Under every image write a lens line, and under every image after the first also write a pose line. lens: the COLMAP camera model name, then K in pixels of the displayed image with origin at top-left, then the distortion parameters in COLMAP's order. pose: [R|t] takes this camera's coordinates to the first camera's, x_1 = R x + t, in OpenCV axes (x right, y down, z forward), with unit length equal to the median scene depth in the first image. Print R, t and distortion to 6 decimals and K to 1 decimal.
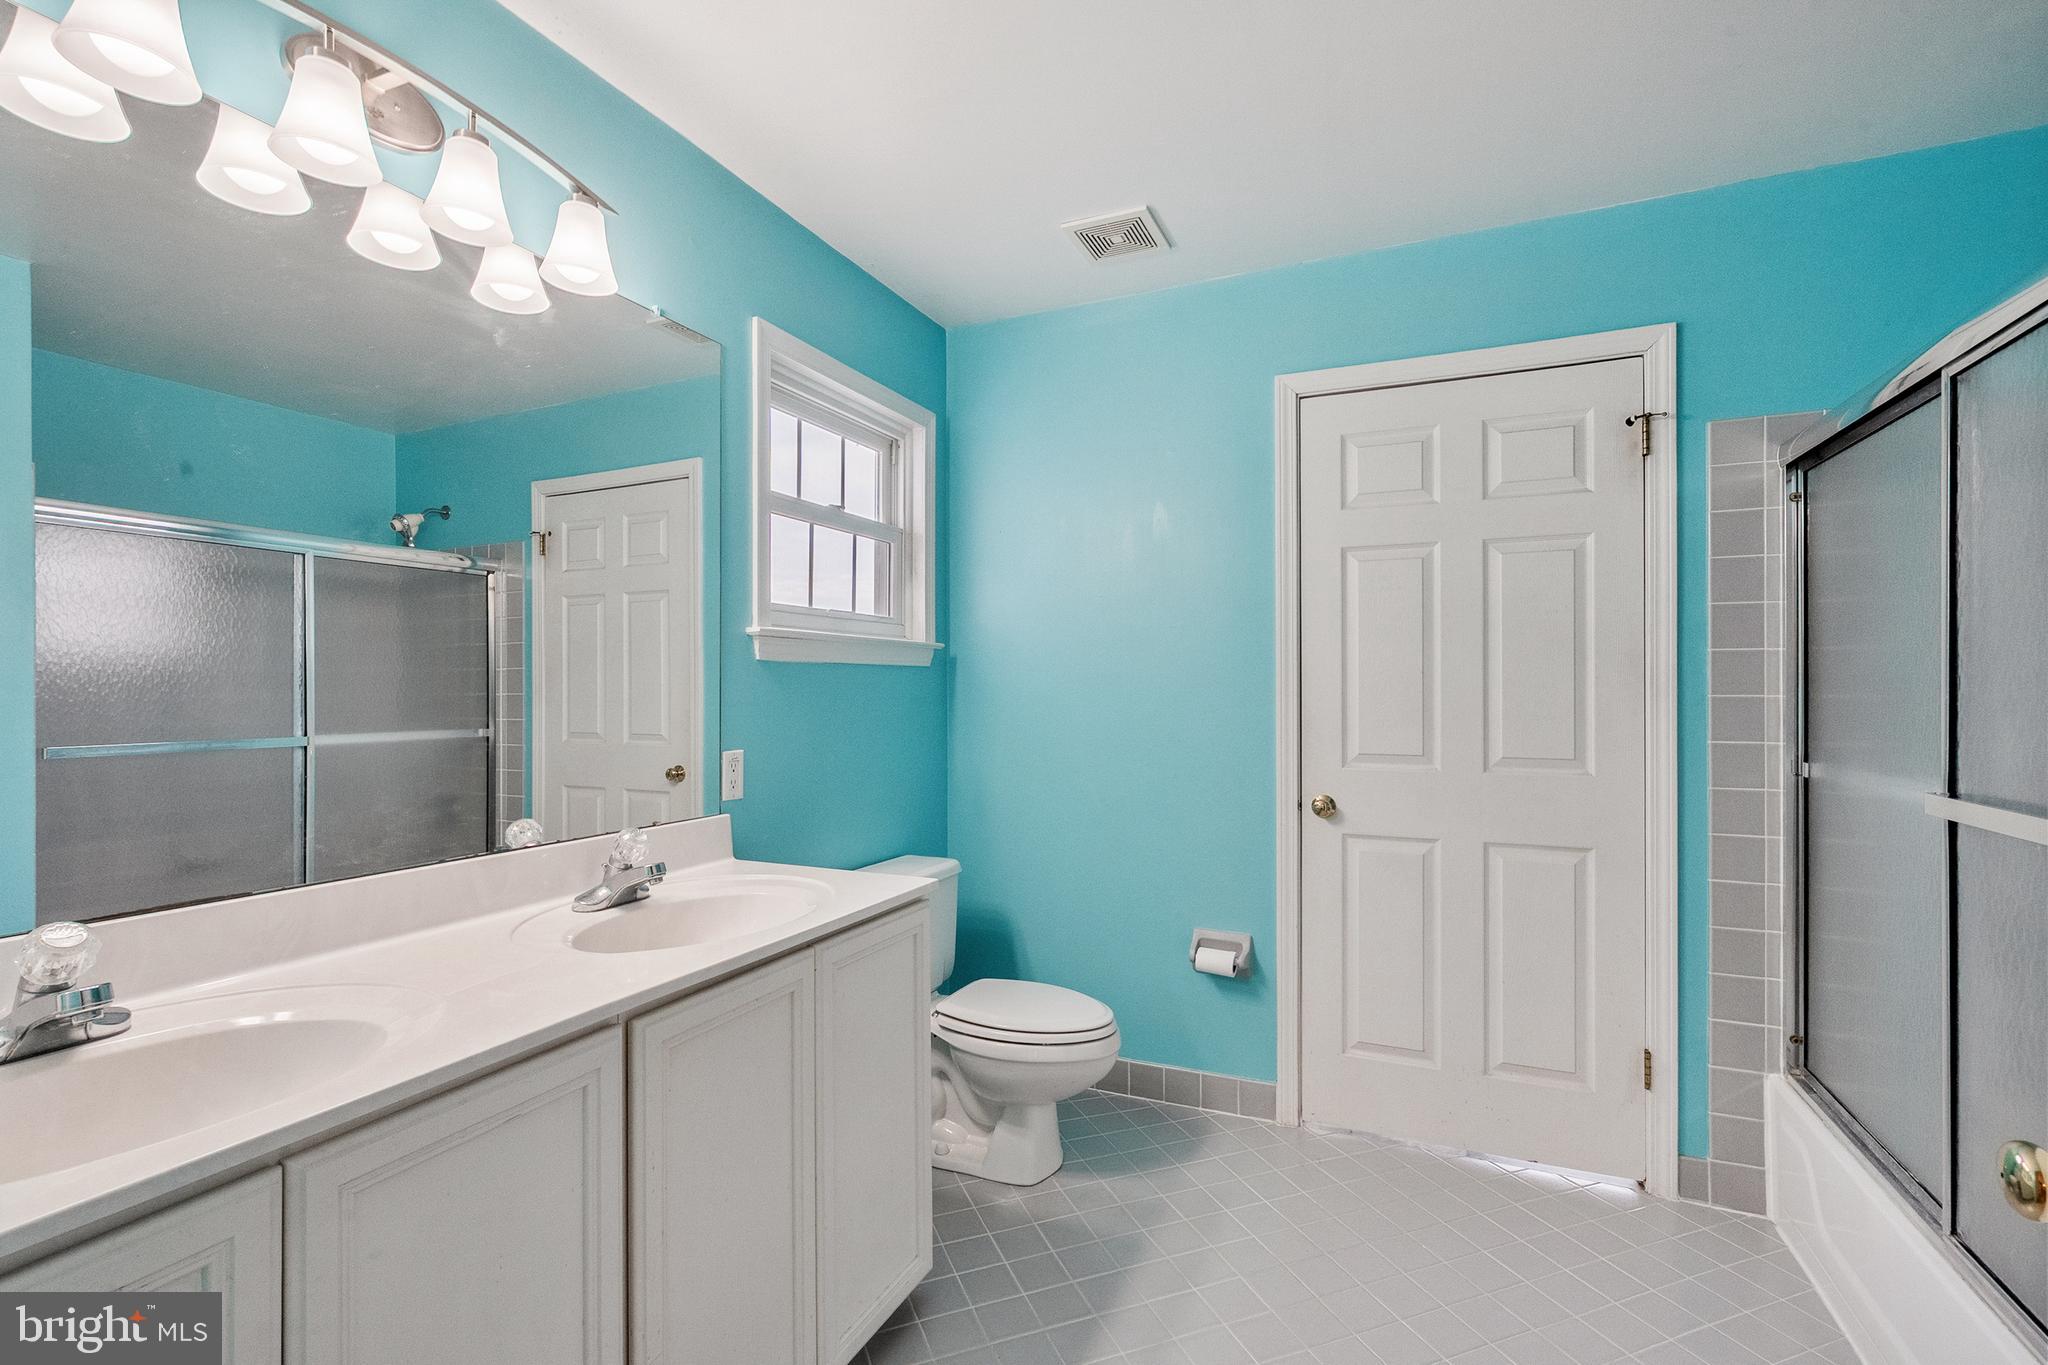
lens RADIAL K [[918.3, 0, 1020.3], [0, 918.3, 675.2], [0, 0, 1]] dist [-0.003050, -0.000835]
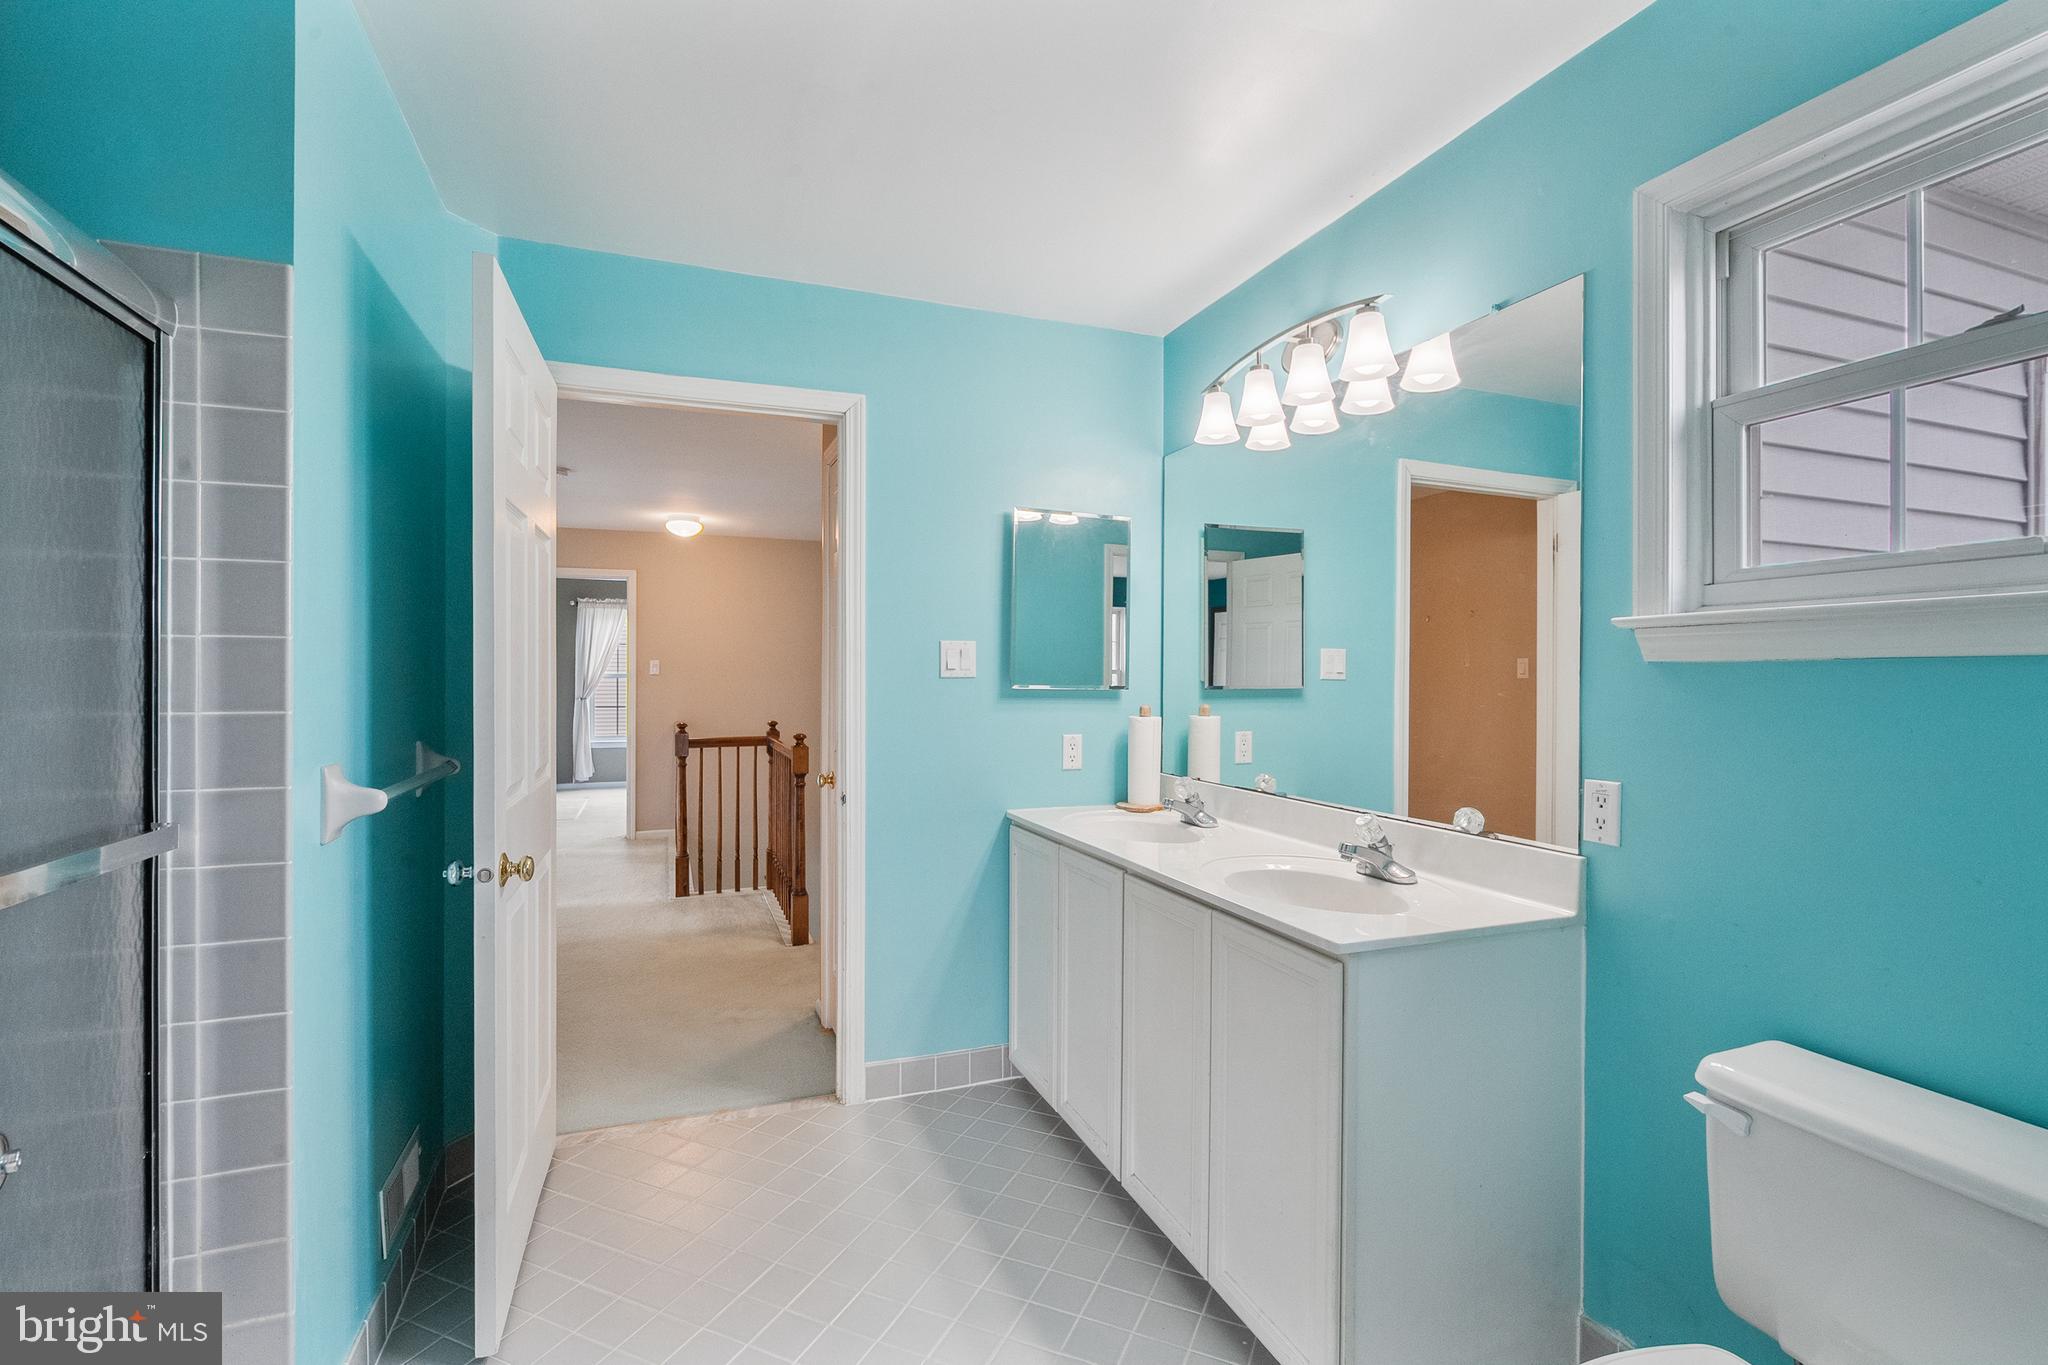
lens RADIAL K [[918.3, 0, 1020.3], [0, 918.3, 675.2], [0, 0, 1]] dist [-0.003050, -0.000835]
pose [[-0.698563, -0.008884, -0.715493, 0.793360], [0.003307, 0.999872, -0.015644, 0.004361], [0.715541, -0.013294, -0.698444, 1.615819]]
